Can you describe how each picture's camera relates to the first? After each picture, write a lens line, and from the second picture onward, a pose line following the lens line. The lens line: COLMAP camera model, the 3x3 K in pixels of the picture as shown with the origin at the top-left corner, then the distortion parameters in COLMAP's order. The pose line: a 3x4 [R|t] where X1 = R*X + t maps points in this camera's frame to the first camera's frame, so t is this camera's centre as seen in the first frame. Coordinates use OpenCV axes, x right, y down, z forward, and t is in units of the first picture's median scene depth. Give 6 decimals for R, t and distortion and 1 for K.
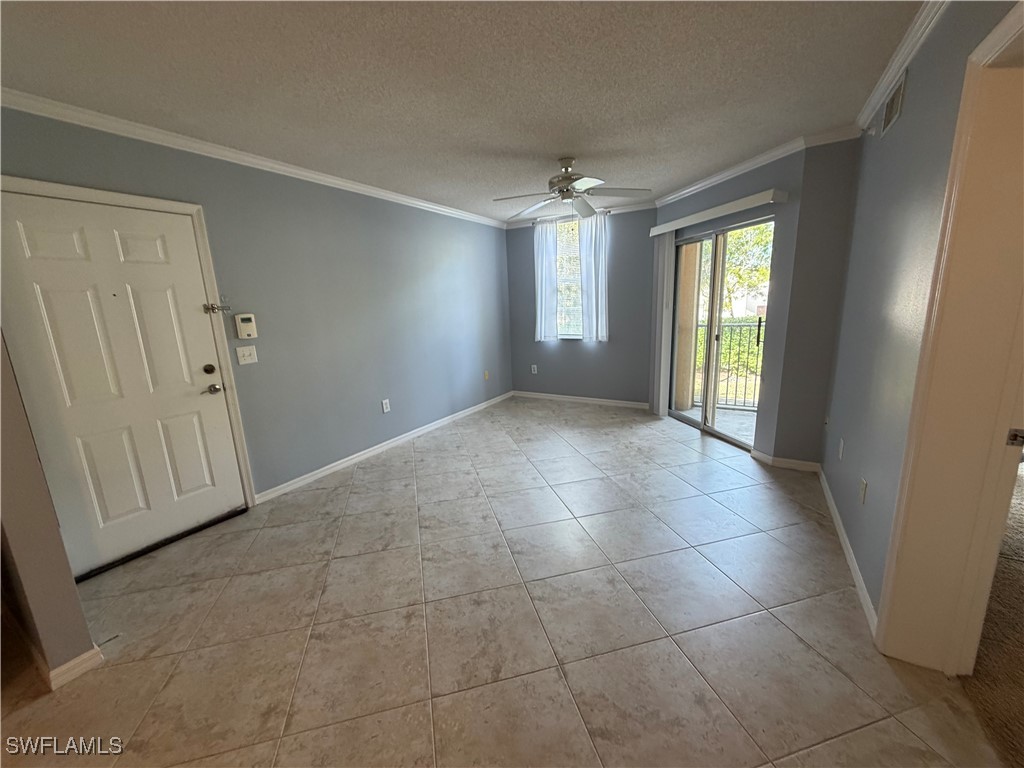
lens RADIAL K [[404.3, 0, 512.1], [0, 404.3, 390.2], [0, 0, 1]] dist [0.002535, -0.000017]
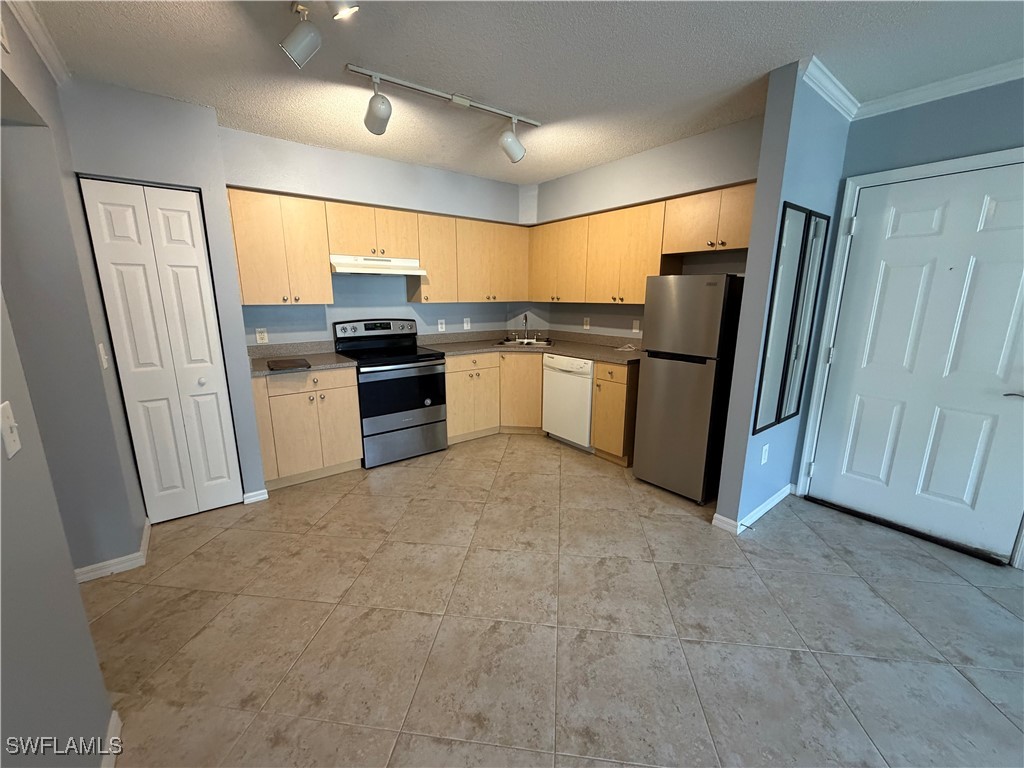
lens RADIAL K [[404.3, 0, 512.1], [0, 404.3, 390.2], [0, 0, 1]] dist [0.002535, -0.000017]
pose [[-0.357387, 0.252107, -0.899287, 0.334767], [-0.196927, 0.920890, 0.336425, -0.093231], [0.912959, 0.297327, -0.279468, 0.423506]]
